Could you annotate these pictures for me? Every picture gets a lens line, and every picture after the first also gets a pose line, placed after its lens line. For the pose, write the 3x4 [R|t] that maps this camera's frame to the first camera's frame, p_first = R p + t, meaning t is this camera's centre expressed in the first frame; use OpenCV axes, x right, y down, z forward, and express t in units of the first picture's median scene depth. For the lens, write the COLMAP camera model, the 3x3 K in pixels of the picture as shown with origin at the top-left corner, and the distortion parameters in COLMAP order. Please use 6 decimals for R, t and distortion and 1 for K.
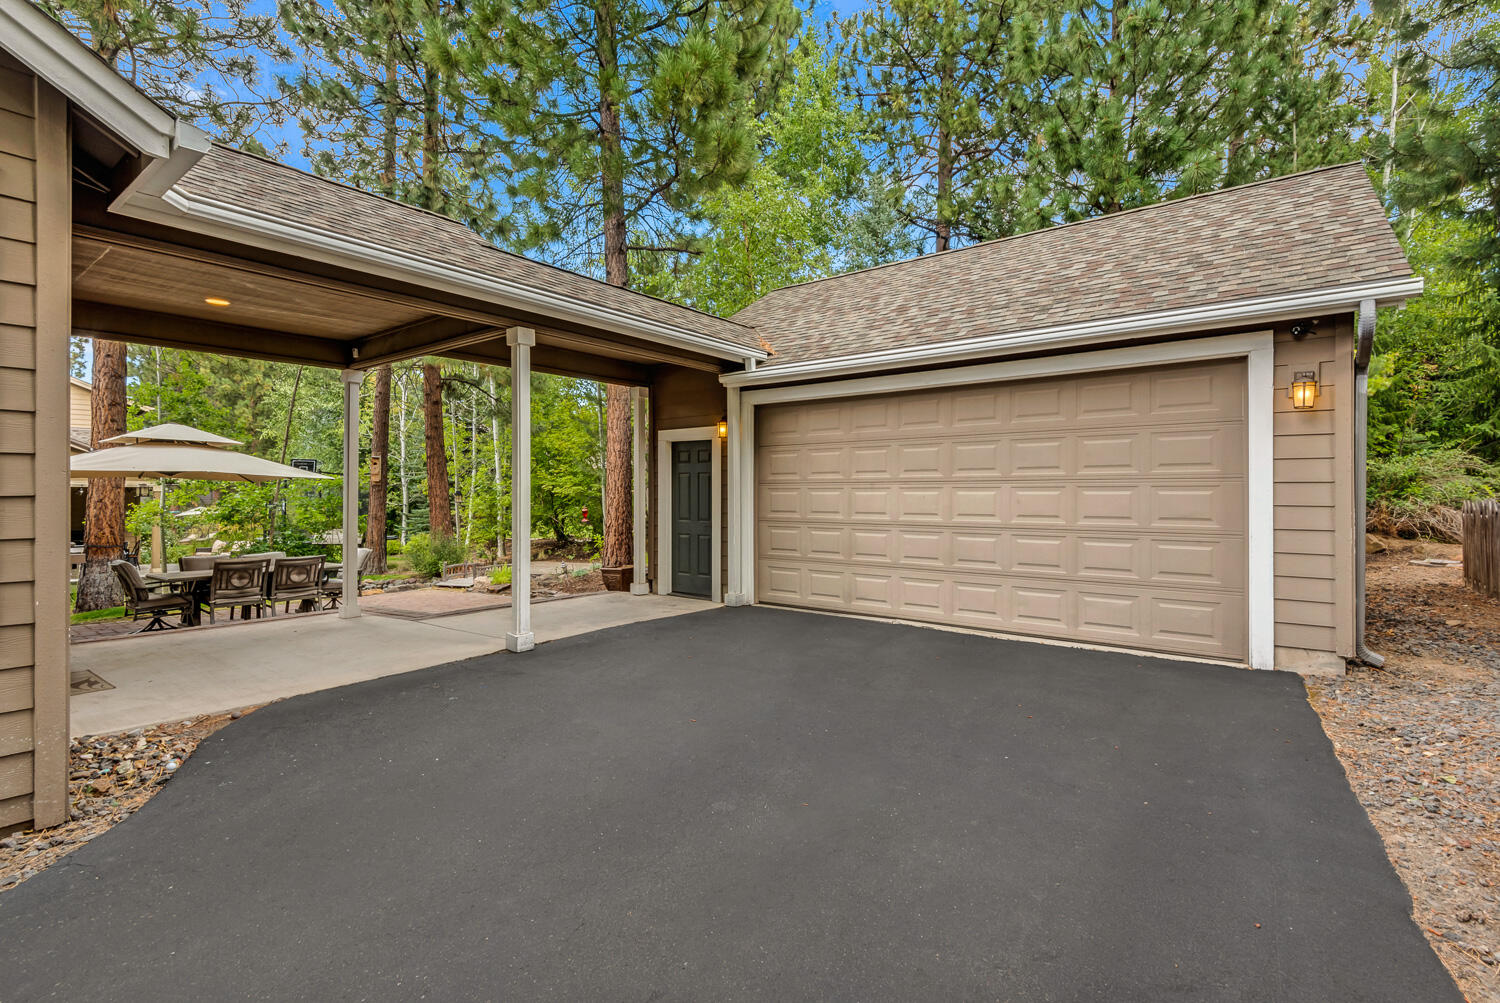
lens RADIAL K [[683.8, 0, 750.4], [0, 683.8, 510.2], [0, 0, 1]] dist [0.057434, -0.032198]
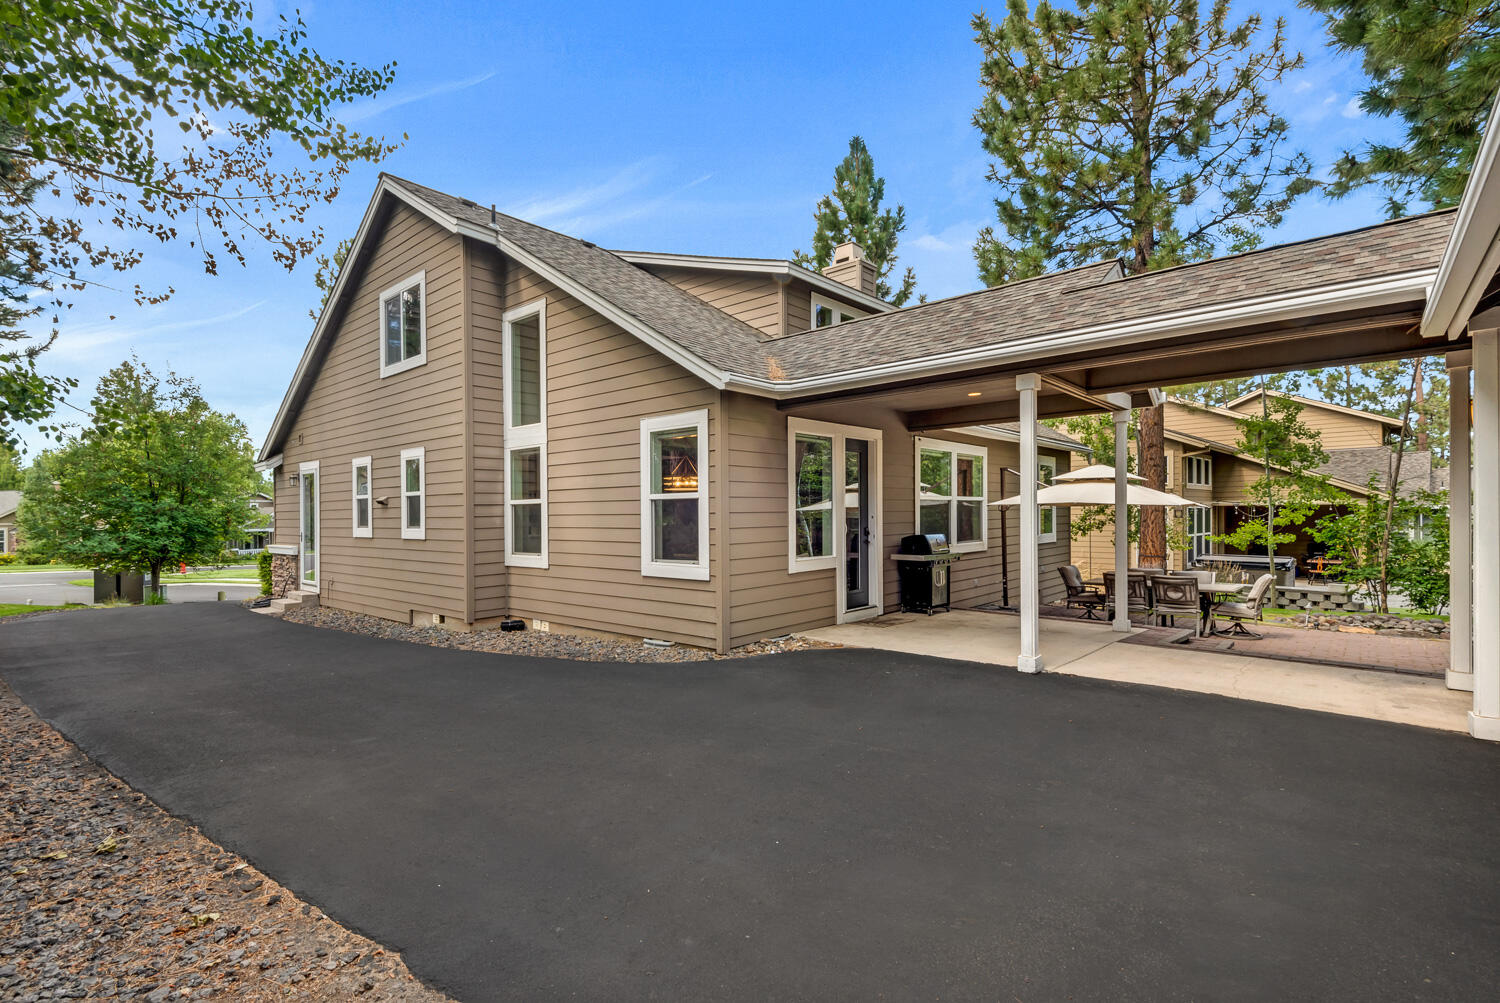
lens RADIAL K [[683.8, 0, 750.4], [0, 683.8, 510.2], [0, 0, 1]] dist [0.057434, -0.032198]
pose [[-0.067343, 0.000000, -0.997730, 0.537500], [-0.013458, 0.999909, 0.000908, -0.032363], [0.997639, 0.013489, -0.067336, 0.432855]]
